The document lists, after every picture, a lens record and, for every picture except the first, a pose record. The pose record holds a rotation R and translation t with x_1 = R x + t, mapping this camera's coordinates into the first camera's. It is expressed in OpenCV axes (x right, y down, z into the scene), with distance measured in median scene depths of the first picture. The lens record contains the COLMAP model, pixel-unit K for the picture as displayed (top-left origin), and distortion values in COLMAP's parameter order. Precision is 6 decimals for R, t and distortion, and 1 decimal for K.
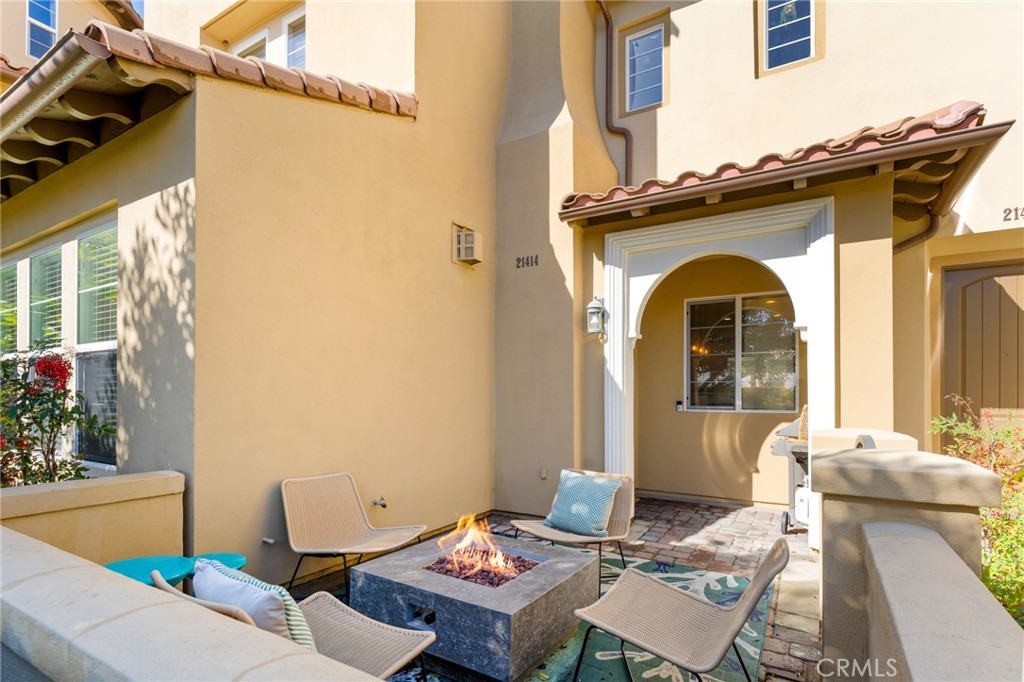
lens RADIAL K [[507.0, 0, 512.0], [0, 507.0, 394.4], [0, 0, 1]] dist [0.003435, -0.000092]
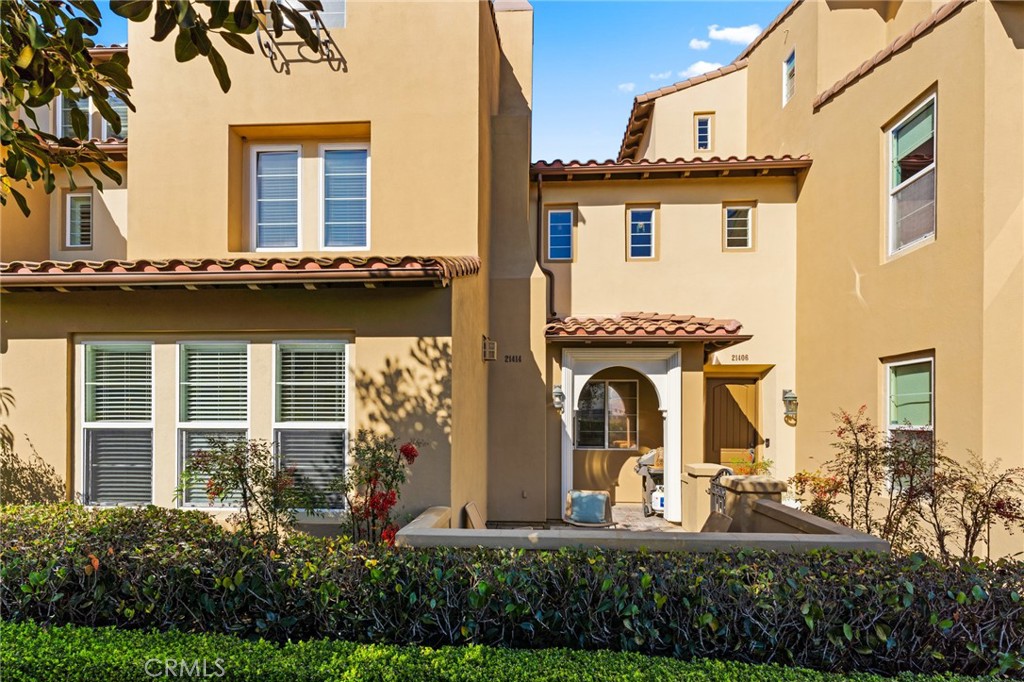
lens RADIAL K [[484.9, 0, 513.3], [0, 484.9, 417.7], [0, 0, 1]] dist [0.002241, 0.000222]
pose [[0.882367, -0.002898, 0.470554, -0.715670], [-0.001439, 0.999960, 0.008858, -0.102860], [-0.470561, -0.008494, 0.882327, -0.329966]]
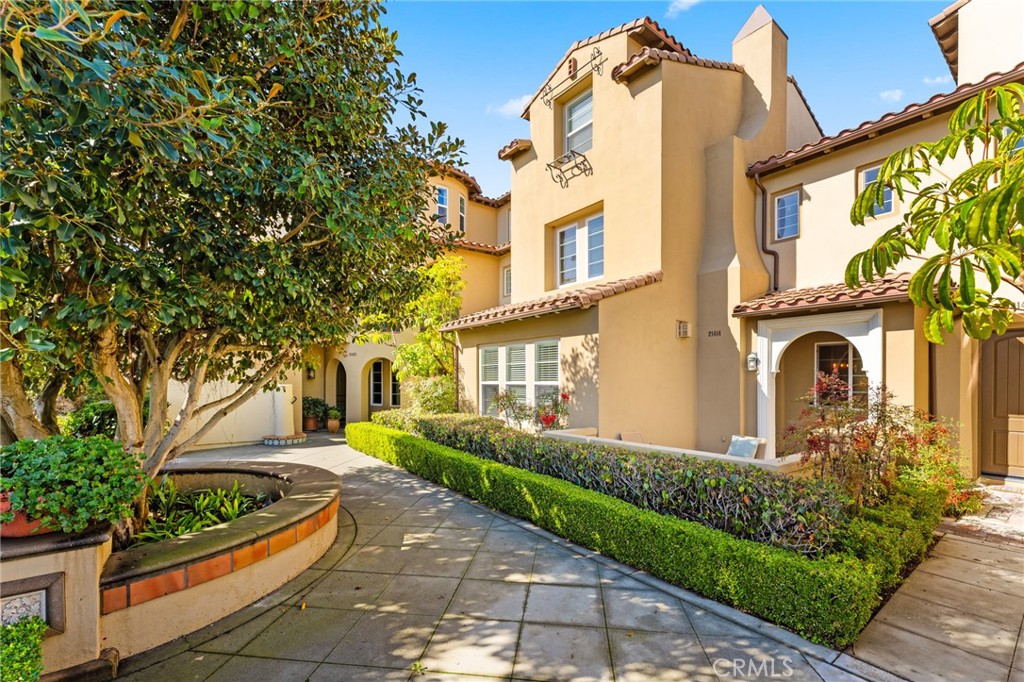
lens RADIAL K [[431.4, 0, 517.0], [0, 431.4, 386.4], [0, 0, 1]] dist [0.009529, 0.000172]
pose [[0.932001, -0.000478, -0.362455, -0.085019], [0.009116, 0.999714, 0.022123, -0.105376], [0.362340, -0.023922, 0.931739, -0.952489]]
